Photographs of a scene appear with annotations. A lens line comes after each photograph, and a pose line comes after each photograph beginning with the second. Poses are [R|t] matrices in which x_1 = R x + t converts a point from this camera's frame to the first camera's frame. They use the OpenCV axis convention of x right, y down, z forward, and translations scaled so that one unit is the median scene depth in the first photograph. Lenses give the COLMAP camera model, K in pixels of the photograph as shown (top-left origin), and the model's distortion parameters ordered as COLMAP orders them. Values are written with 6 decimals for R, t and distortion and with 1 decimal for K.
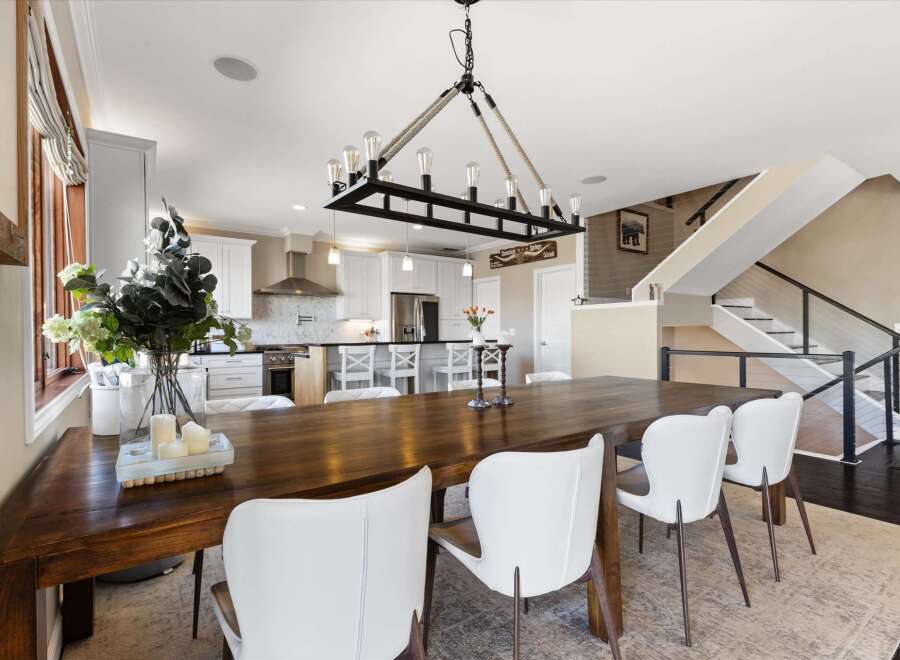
lens RADIAL K [[447.6, 0, 454.3], [0, 447.6, 335.2], [0, 0, 1]] dist [-0.003272, -0.000913]
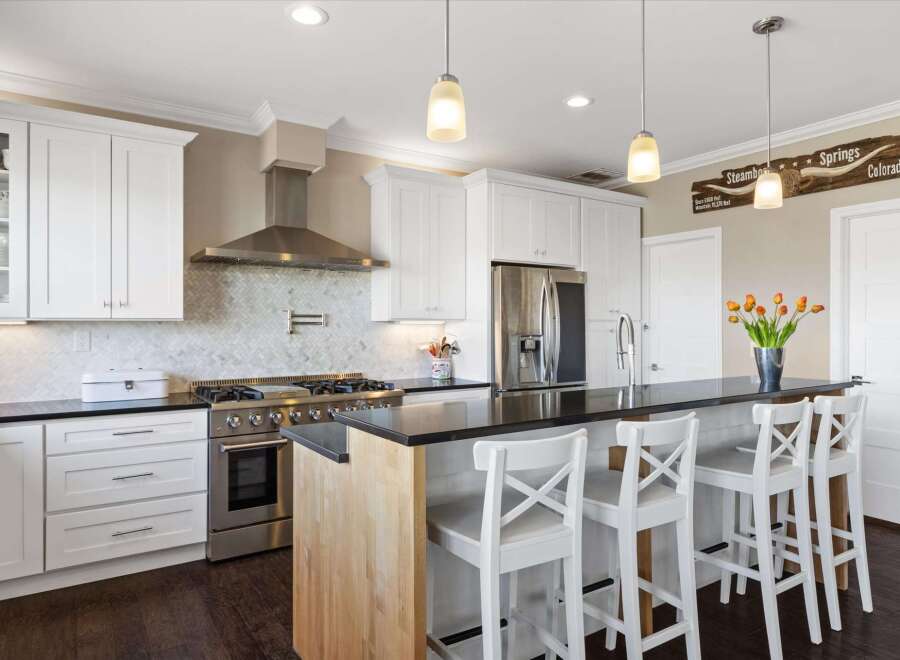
lens RADIAL K [[581.6, 0, 450.7], [0, 581.6, 331.8], [0, 0, 1]] dist [-0.019073, -0.000672]
pose [[0.999340, 0.004640, -0.036037, -0.170164], [-0.004656, 0.999989, -0.000368, -0.025386], [0.036035, 0.000535, 0.999350, 0.432923]]
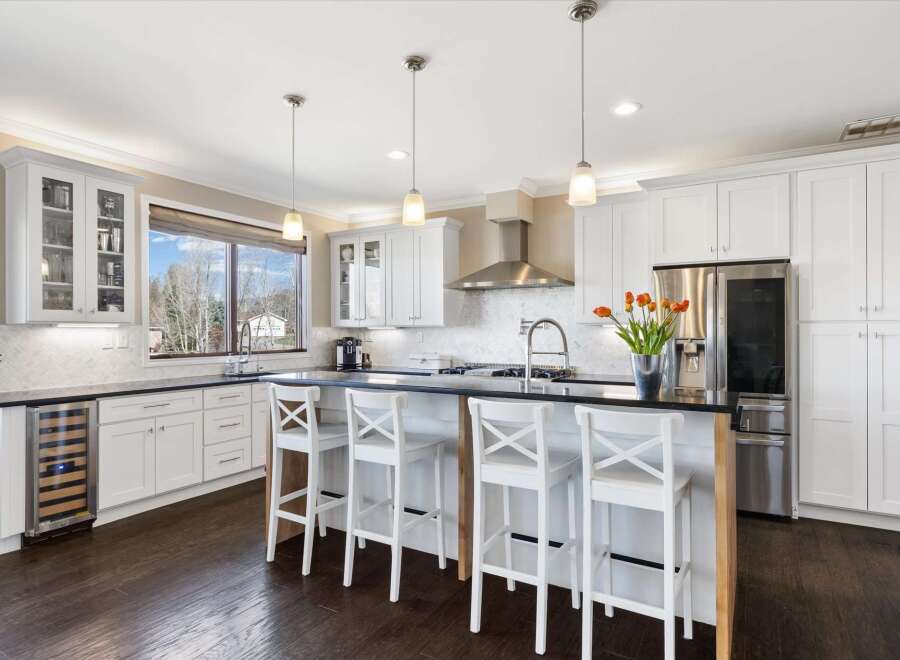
lens RADIAL K [[524.0, 0, 454.7], [0, 524.0, 323.5], [0, 0, 1]] dist [0.011626, -0.004027]
pose [[0.406147, -0.006974, -0.913781, 0.294491], [-0.007249, 0.999915, -0.010853, -0.029795], [0.913779, 0.011032, 0.406062, 0.615333]]
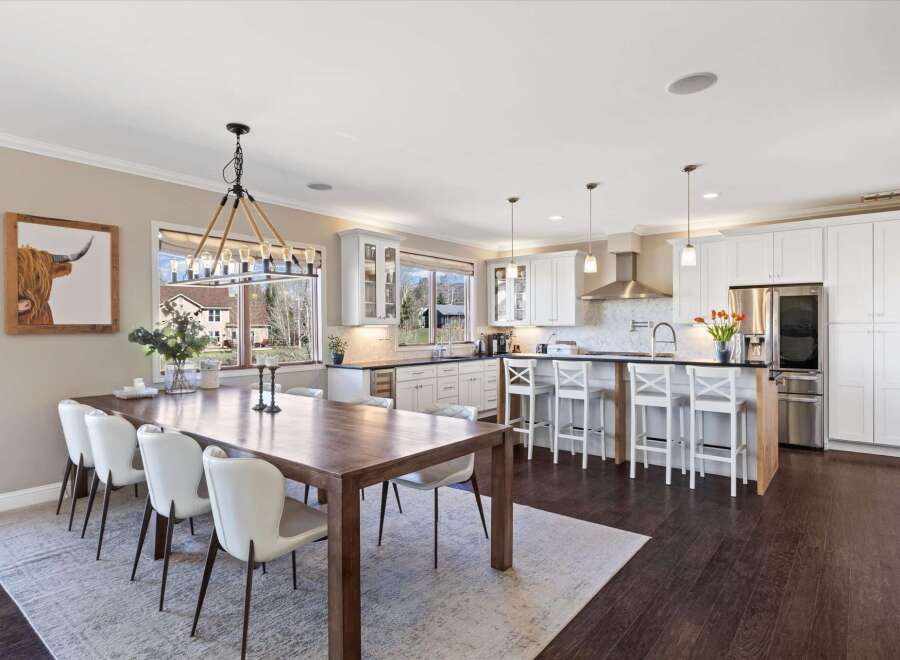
lens RADIAL K [[524.0, 0, 449.3], [0, 524.0, 323.1], [0, 0, 1]] dist [0.011626, -0.004027]
pose [[0.273629, -0.002805, -0.961831, 0.573909], [-0.005564, 0.999974, -0.004499, -0.032894], [0.961819, 0.006582, 0.273606, 0.356661]]
